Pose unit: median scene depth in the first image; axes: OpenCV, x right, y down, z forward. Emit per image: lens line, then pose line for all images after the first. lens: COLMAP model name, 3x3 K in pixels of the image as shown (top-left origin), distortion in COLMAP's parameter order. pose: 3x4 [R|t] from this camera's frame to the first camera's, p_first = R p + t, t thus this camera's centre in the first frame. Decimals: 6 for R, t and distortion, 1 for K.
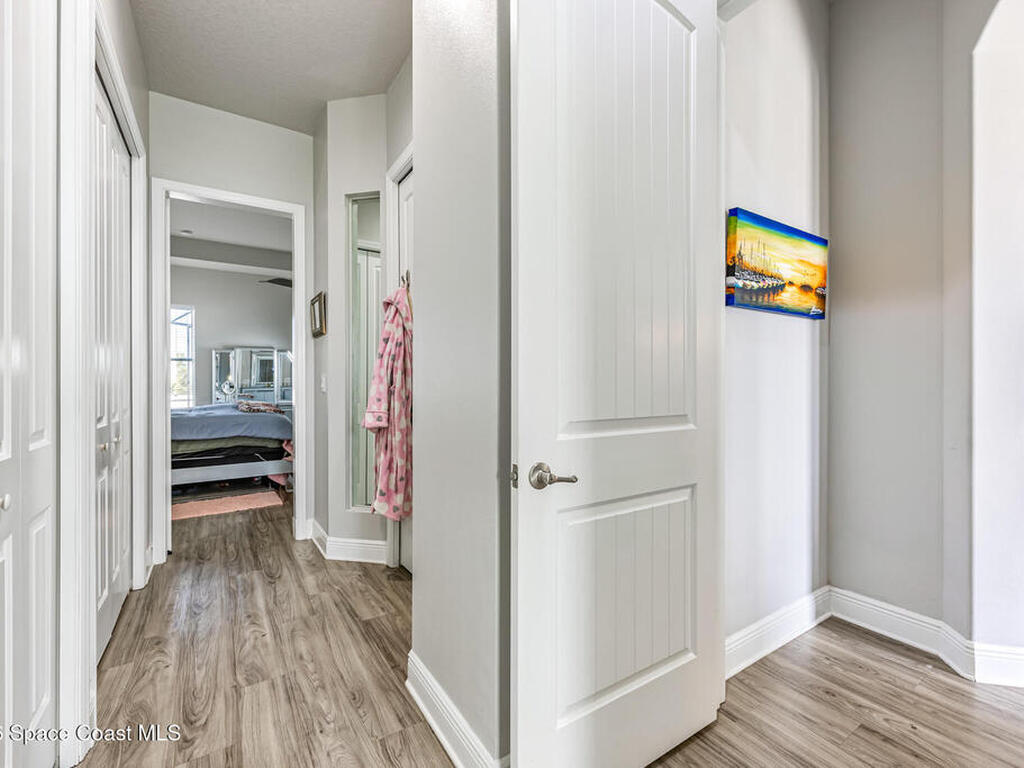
lens RADIAL K [[440.4, 0, 510.6], [0, 440.4, 384.1], [0, 0, 1]] dist [0.003930, -0.000490]
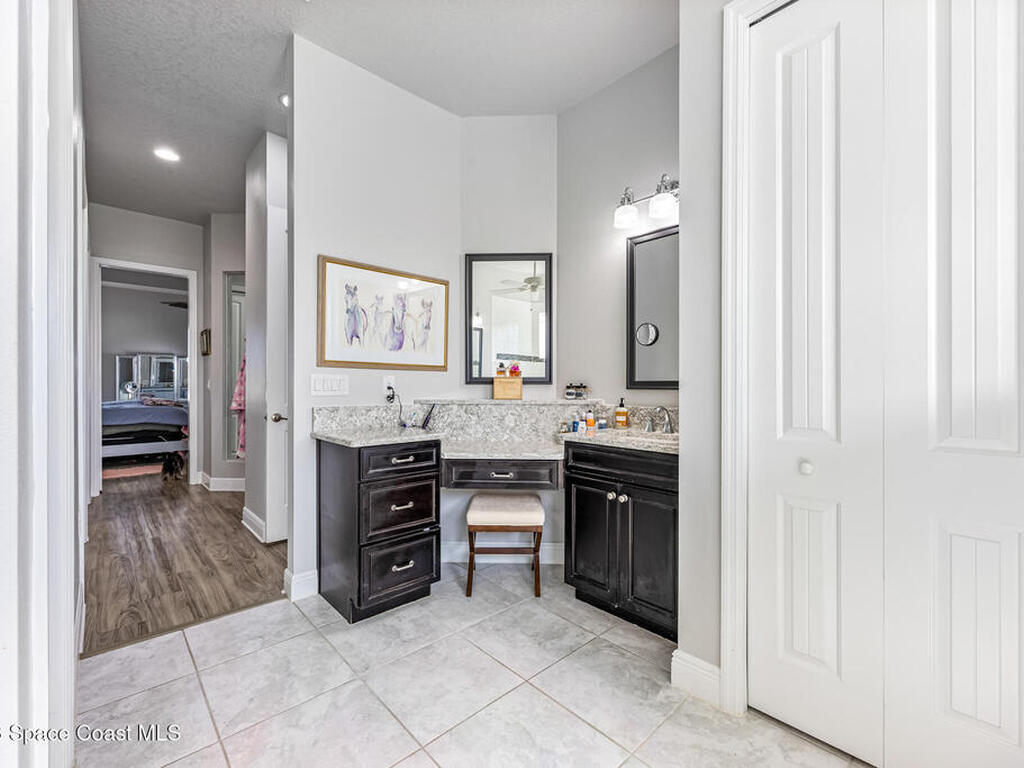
lens RADIAL K [[440.4, 0, 512.0], [0, 440.4, 386.3], [0, 0, 1]] dist [0.003930, -0.000490]
pose [[0.986756, 0.003424, 0.162174, 0.272170], [-0.003850, 0.999990, 0.002314, -0.003012], [-0.162164, -0.002907, 0.986759, -0.514901]]
